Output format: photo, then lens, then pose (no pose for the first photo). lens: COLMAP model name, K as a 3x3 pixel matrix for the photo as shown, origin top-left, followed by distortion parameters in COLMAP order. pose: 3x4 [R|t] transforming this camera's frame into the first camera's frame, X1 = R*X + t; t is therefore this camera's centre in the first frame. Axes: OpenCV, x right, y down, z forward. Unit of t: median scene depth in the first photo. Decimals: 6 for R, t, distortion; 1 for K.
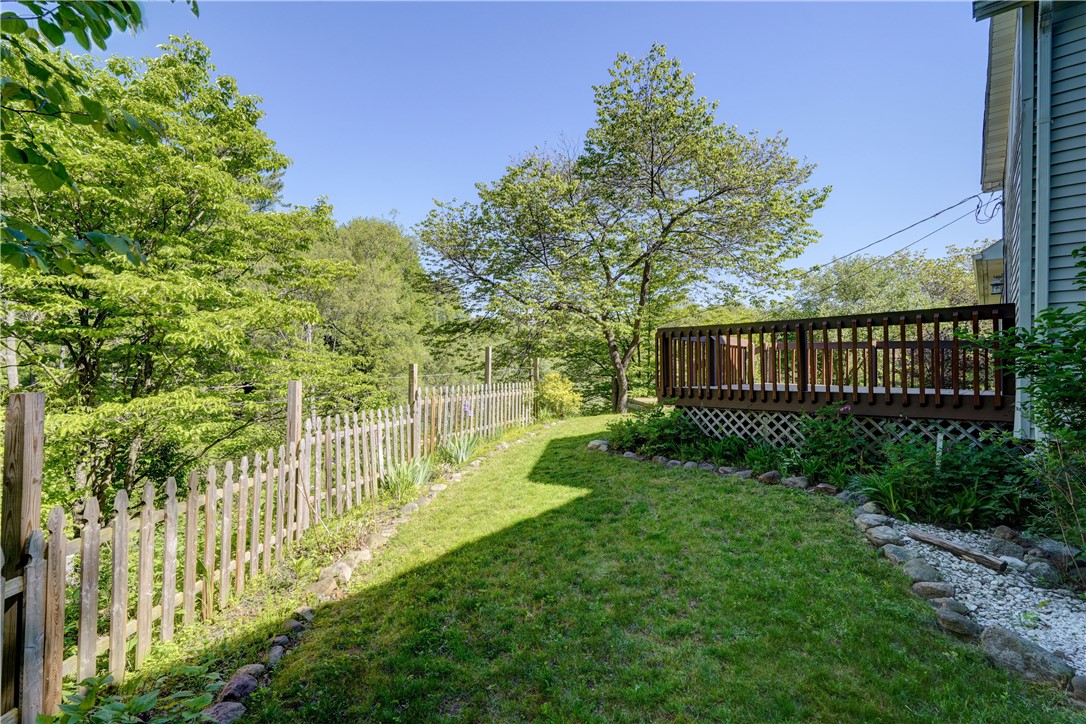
lens RADIAL K [[484.3, 0, 547.9], [0, 484.3, 361.9], [0, 0, 1]] dist [-0.000933, -0.000146]
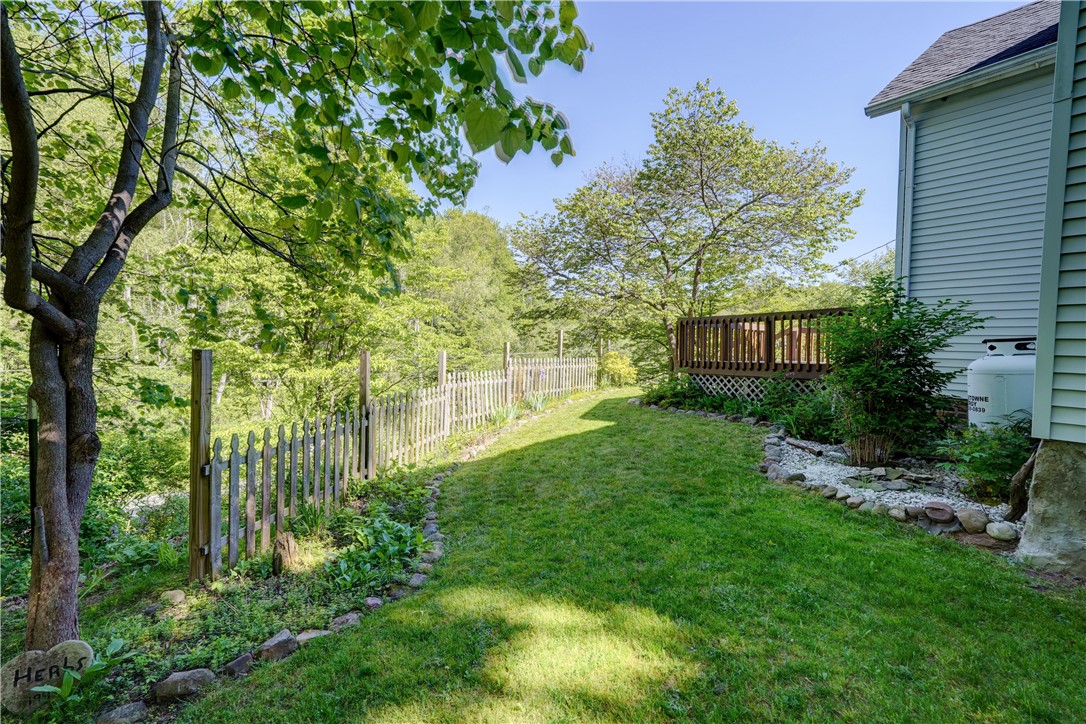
lens RADIAL K [[501.5, 0, 577.0], [0, 501.5, 366.3], [0, 0, 1]] dist [-0.000081, -0.000044]
pose [[0.992668, 0.012877, -0.120182, 0.074233], [-0.007482, 0.998949, 0.045228, 0.003680], [0.120638, -0.043997, 0.991721, -0.304315]]
